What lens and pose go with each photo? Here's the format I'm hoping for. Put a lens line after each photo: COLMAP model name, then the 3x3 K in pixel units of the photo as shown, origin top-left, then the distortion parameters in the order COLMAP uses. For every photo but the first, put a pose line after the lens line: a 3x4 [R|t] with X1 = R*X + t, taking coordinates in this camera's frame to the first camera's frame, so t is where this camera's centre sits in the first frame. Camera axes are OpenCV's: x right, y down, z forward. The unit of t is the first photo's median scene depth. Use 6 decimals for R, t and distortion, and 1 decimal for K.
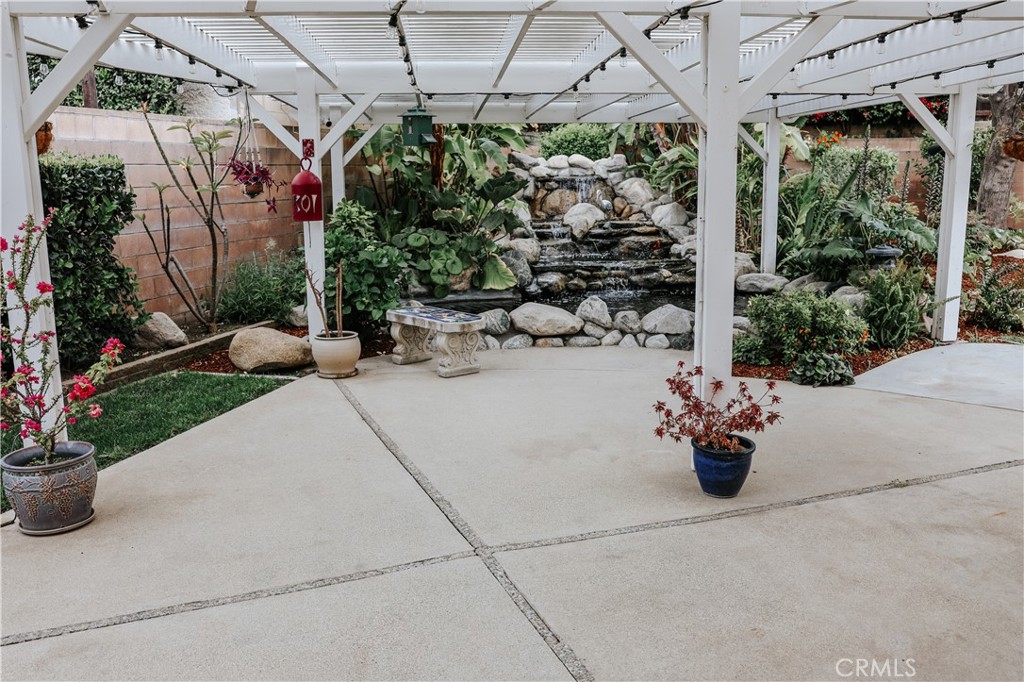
lens RADIAL K [[852.3, 0, 519.0], [0, 852.3, 336.7], [0, 0, 1]] dist [-0.085204, 0.053889]
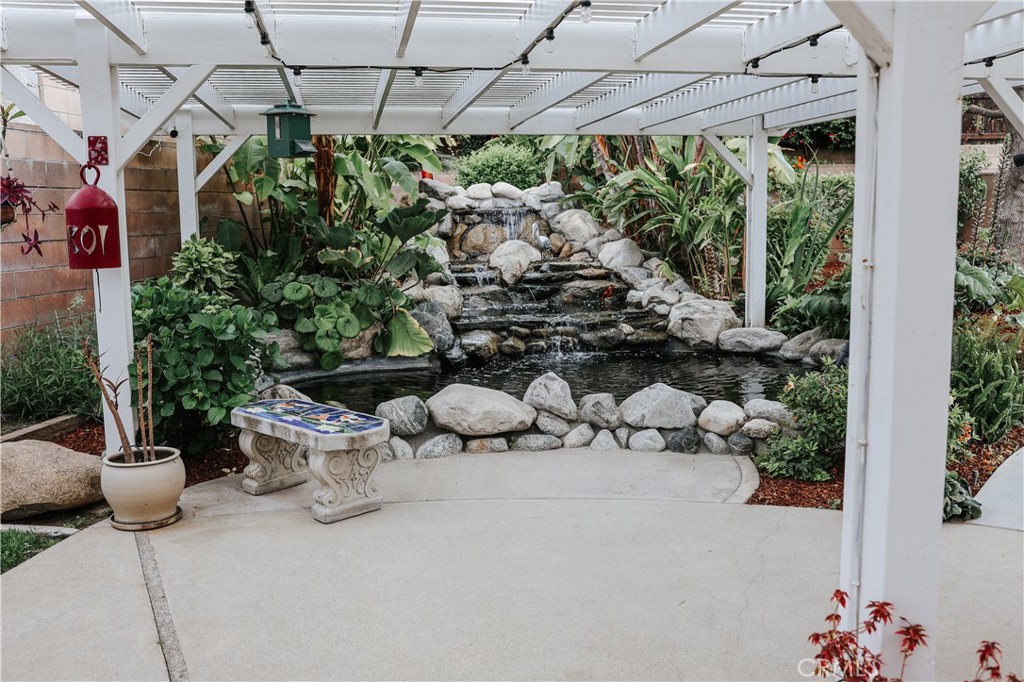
lens RADIAL K [[852.3, 0, 508.1], [0, 852.3, 337.2], [0, 0, 1]] dist [-0.085204, 0.053889]
pose [[0.995633, -0.016187, 0.091939, -0.007278], [0.020413, 0.998769, -0.045212, -0.042203], [-0.091094, 0.046891, 0.994738, 0.293654]]
